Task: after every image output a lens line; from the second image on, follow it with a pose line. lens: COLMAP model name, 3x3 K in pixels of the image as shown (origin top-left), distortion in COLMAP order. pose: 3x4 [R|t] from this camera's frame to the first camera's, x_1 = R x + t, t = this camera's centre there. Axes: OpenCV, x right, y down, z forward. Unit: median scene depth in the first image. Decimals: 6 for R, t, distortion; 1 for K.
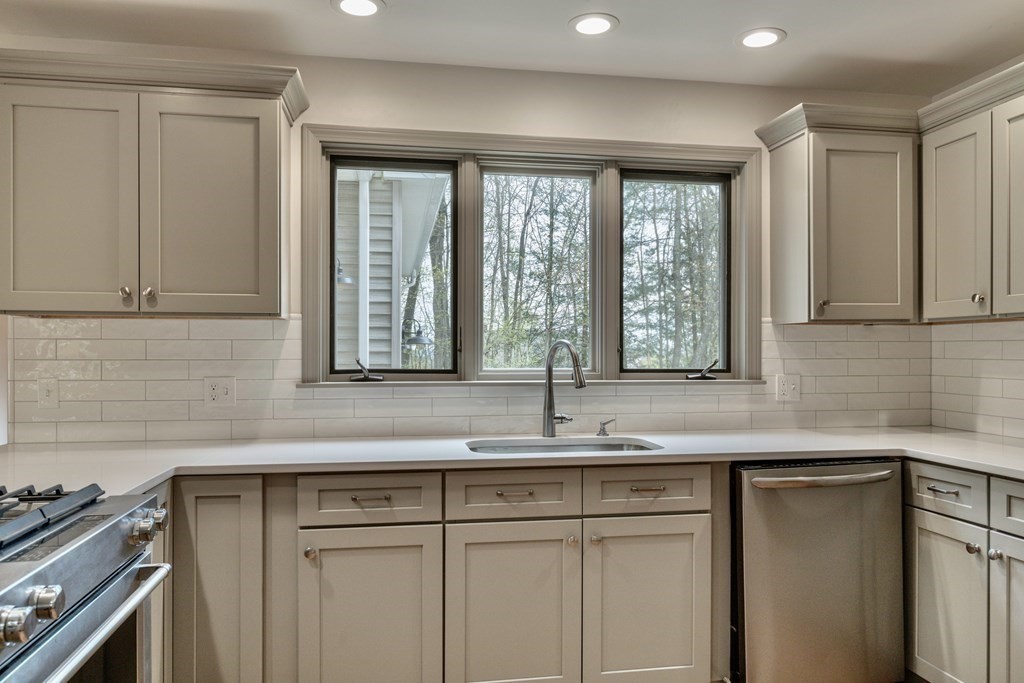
lens RADIAL K [[746.2, 0, 512.5], [0, 746.2, 352.8], [0, 0, 1]] dist [-0.001468, 0.002424]
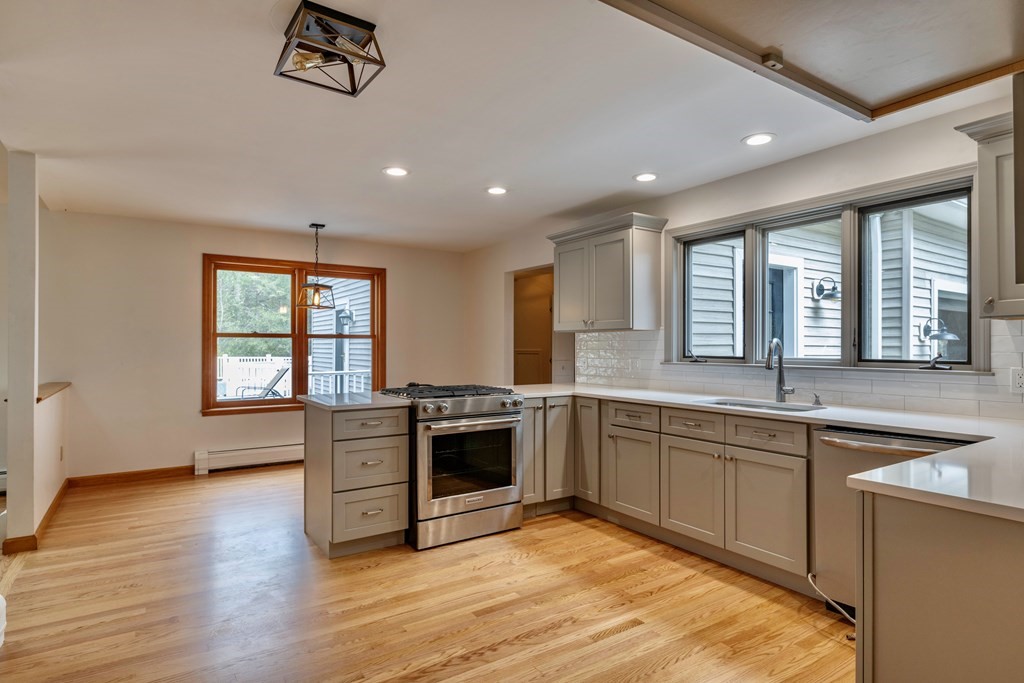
lens RADIAL K [[529.3, 0, 512.0], [0, 529.3, 341.5], [0, 0, 1]] dist [0.014833, -0.000512]
pose [[0.420949, -0.008415, -0.907045, 0.799868], [-0.001259, 0.999951, -0.009862, 0.000705], [0.907083, 0.005293, 0.420918, 0.045848]]
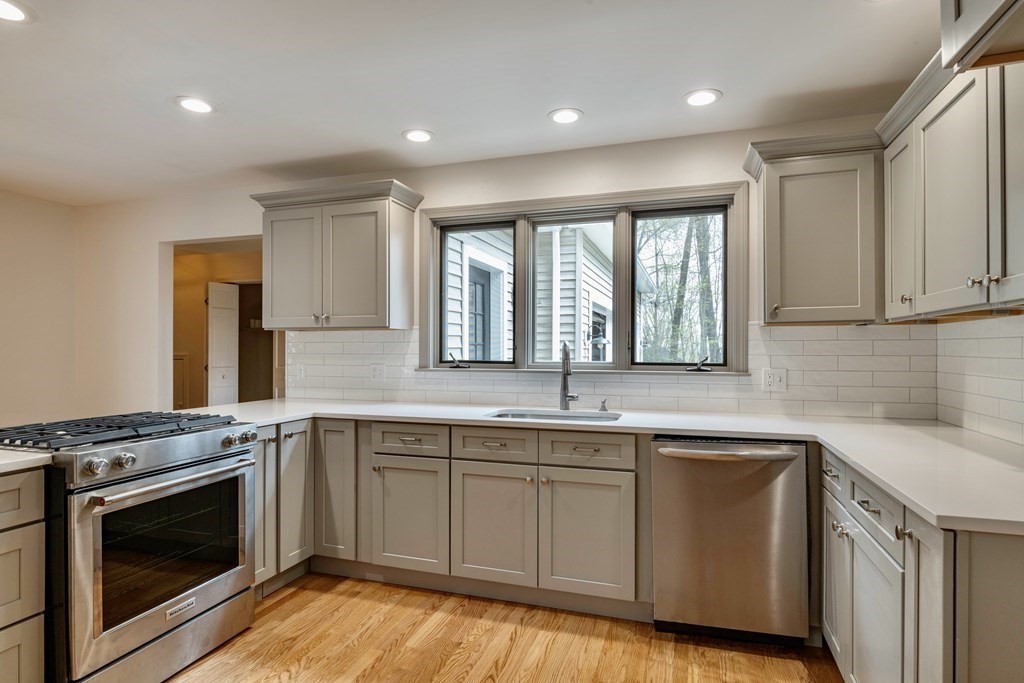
lens RADIAL K [[546.6, 0, 495.8], [0, 546.6, 348.5], [0, 0, 1]] dist [0.002090, -0.000212]
pose [[0.878359, -0.000246, -0.478002, 0.426652], [-0.000999, 0.999997, -0.002349, -0.000309], [0.478001, 0.002541, 0.878356, 0.030771]]
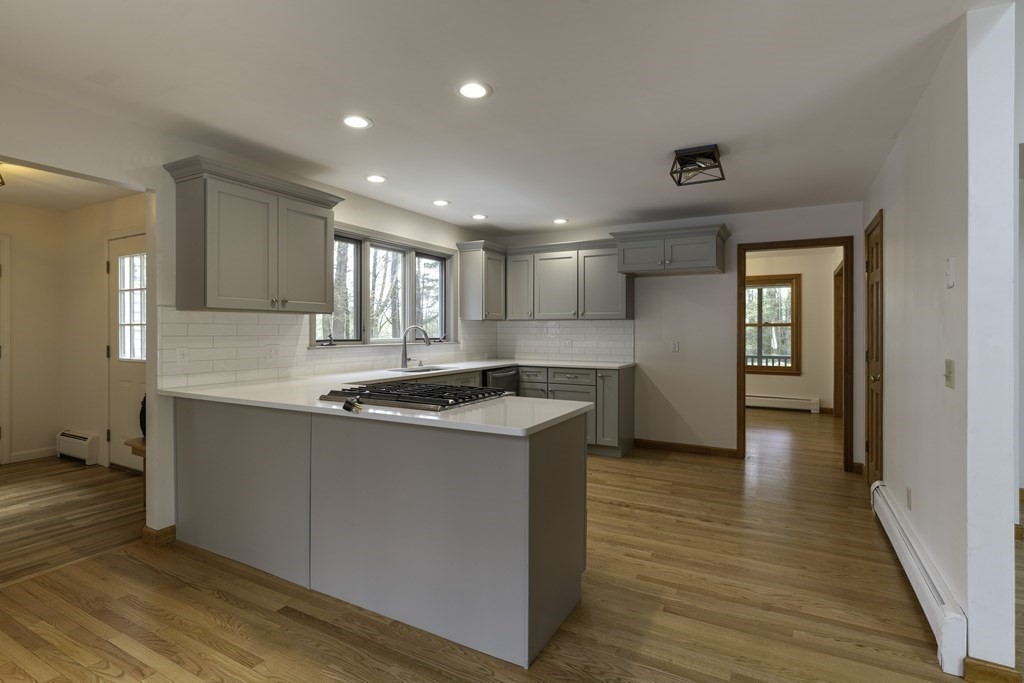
lens RADIAL K [[511.4, 0, 512.0], [0, 511.4, 341.5], [0, 0, 1]] dist [-0.001291, -0.000396]
pose [[0.625557, -0.016189, 0.780011, -0.976166], [-0.002026, 0.999748, 0.022375, -0.004878], [-0.780176, -0.015578, 0.625366, -0.250212]]
